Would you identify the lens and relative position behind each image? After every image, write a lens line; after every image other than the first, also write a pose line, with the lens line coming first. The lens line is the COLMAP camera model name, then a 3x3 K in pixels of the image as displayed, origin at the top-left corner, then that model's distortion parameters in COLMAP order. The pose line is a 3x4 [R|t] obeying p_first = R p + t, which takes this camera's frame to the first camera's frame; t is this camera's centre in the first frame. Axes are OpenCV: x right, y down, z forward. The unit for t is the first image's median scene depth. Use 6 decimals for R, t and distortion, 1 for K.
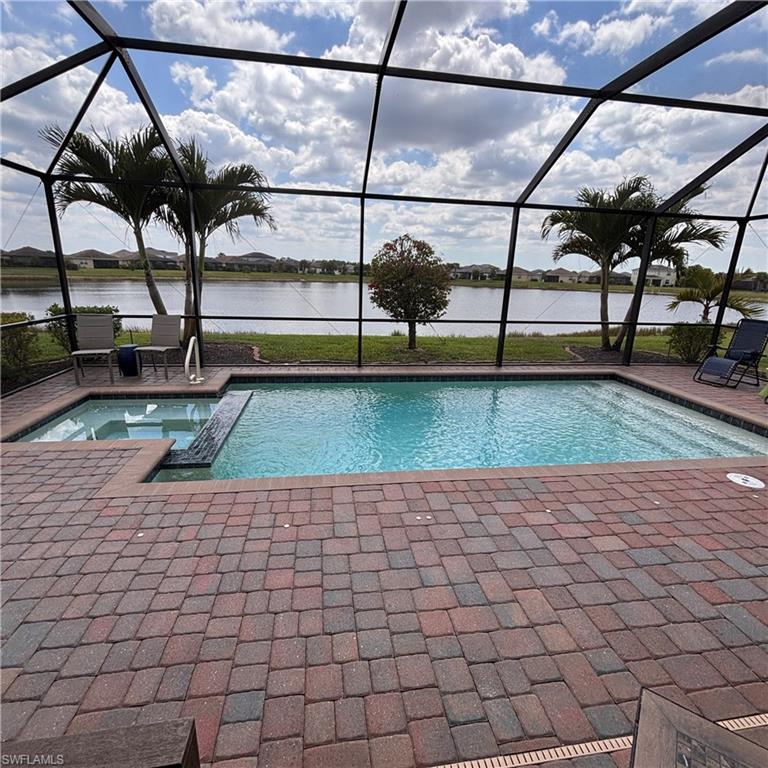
lens RADIAL K [[411.7, 0, 383.6], [0, 411.7, 384.4], [0, 0, 1]] dist [-0.001502, 0.000012]
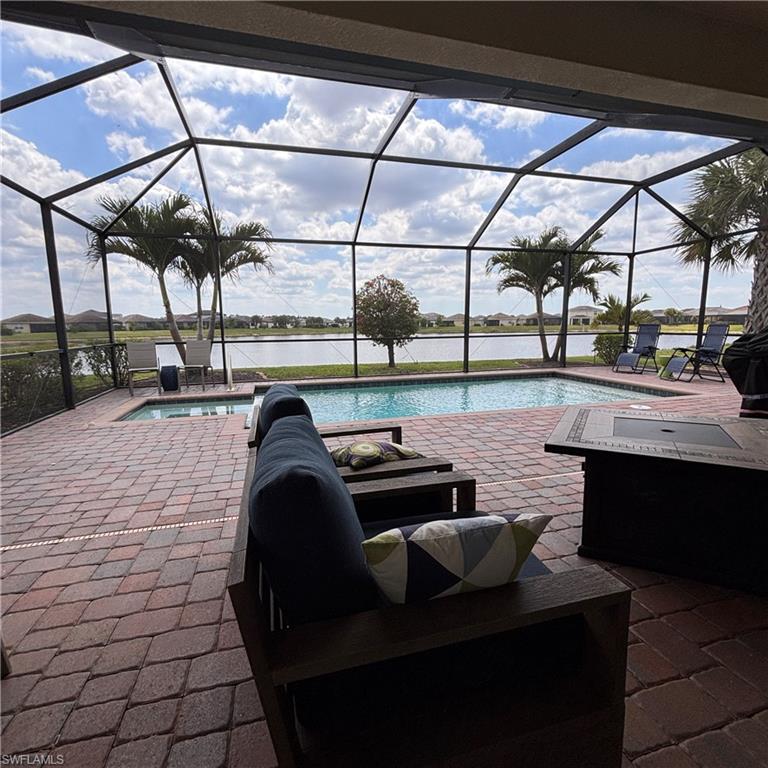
lens RADIAL K [[410.5, 0, 385.1], [0, 410.5, 384.3], [0, 0, 1]] dist [-0.000957, 0.000478]
pose [[0.991396, -0.064102, 0.114128, -0.097288], [0.077135, 0.990516, -0.113706, 0.102241], [-0.105757, 0.121531, 0.986938, -0.174958]]
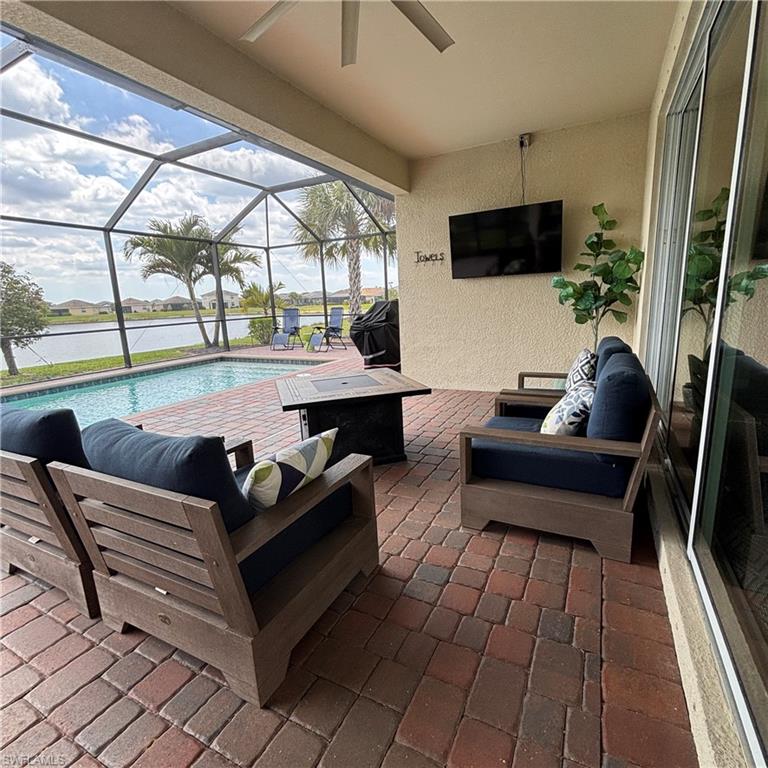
lens RADIAL K [[410.5, 0, 385.1], [0, 410.5, 384.3], [0, 0, 1]] dist [-0.000957, 0.000478]
pose [[0.587357, -0.223484, 0.777860, -0.176300], [0.271963, 0.959731, 0.070379, 0.099295], [-0.762265, 0.170212, 0.624484, -0.213076]]
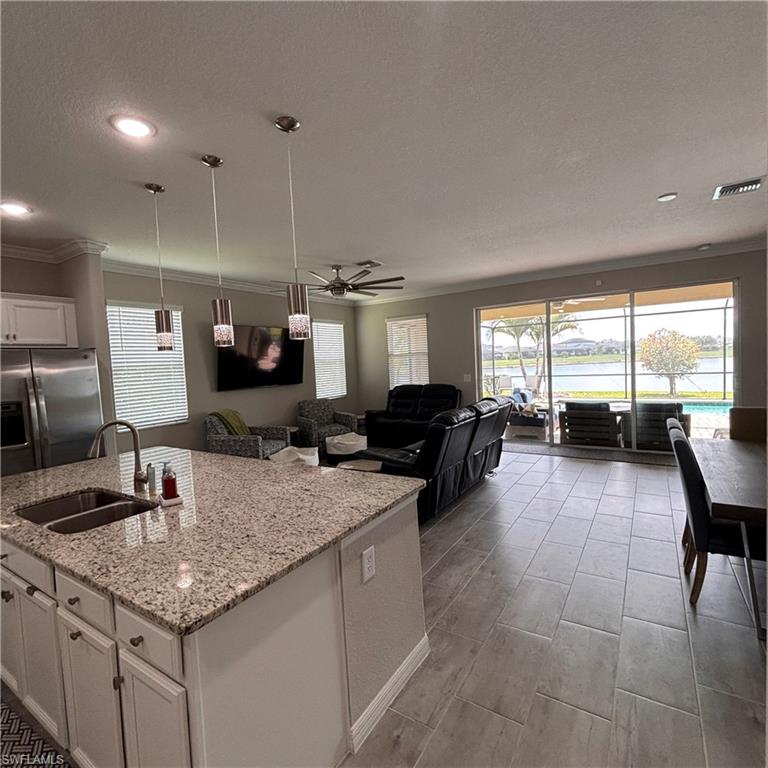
lens RADIAL K [[413.7, 0, 380.5], [0, 413.7, 381.1], [0, 0, 1]] dist [0.000375, 0.000127]
pose [[0.744314, -0.039706, -0.666649, 0.316927], [-0.102540, 0.979599, -0.172831, 0.276498], [0.659911, 0.196998, 0.725058, -1.000302]]
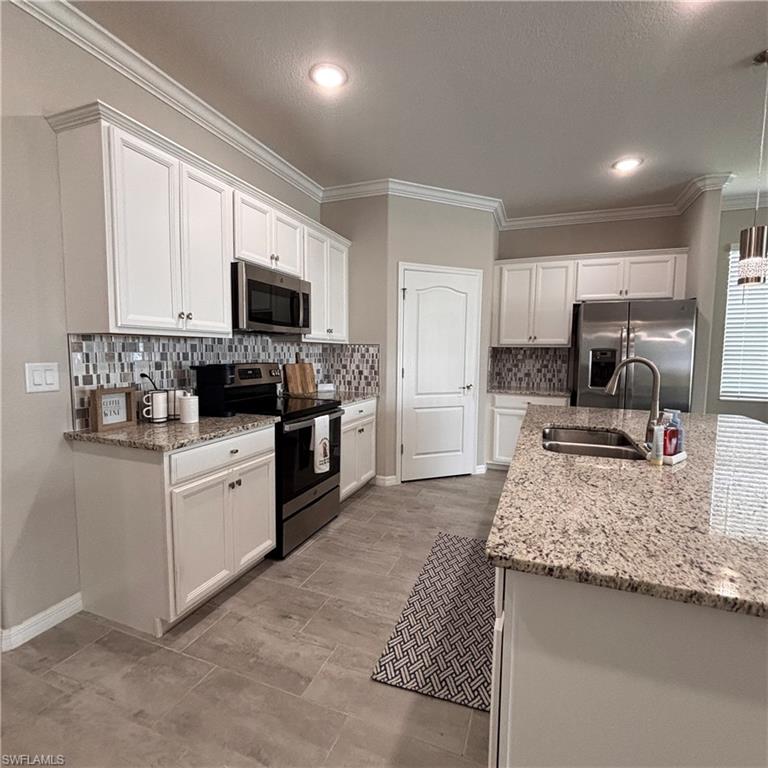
lens RADIAL K [[408.5, 0, 386.4], [0, 408.5, 386.0], [0, 0, 1]] dist [-0.007490, 0.001020]
pose [[-0.498418, 0.034178, -0.866263, 0.286052], [-0.253474, 0.949814, 0.183315, 0.281759], [0.829054, 0.310943, -0.464742, -0.919429]]
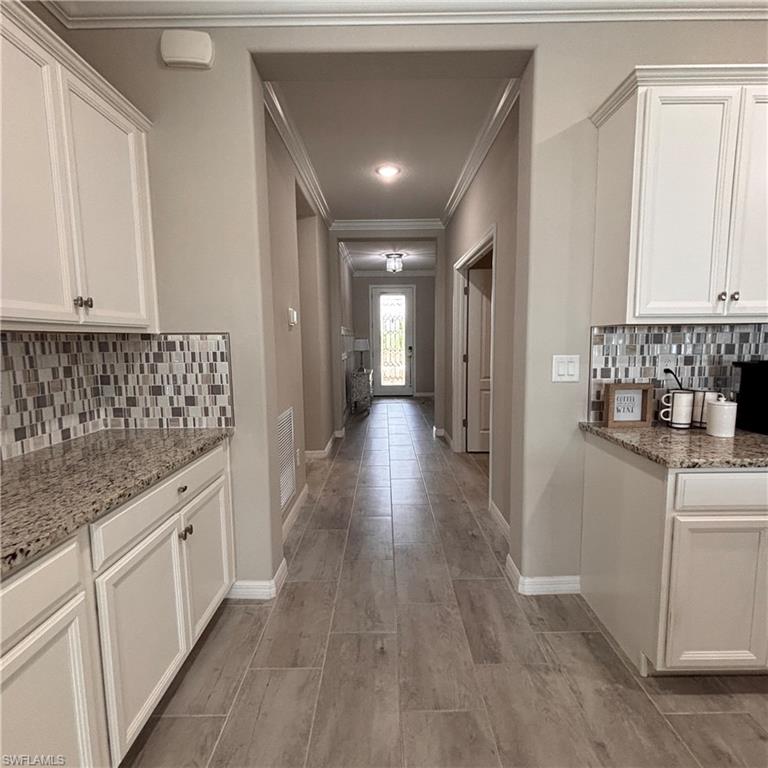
lens RADIAL K [[410.5, 0, 385.1], [0, 410.5, 384.3], [0, 0, 1]] dist [-0.000957, 0.000478]
pose [[-0.988393, -0.040010, 0.146556, 0.257072], [0.016569, 0.930551, 0.365787, 0.283668], [-0.151013, 0.363970, -0.919087, -0.936996]]
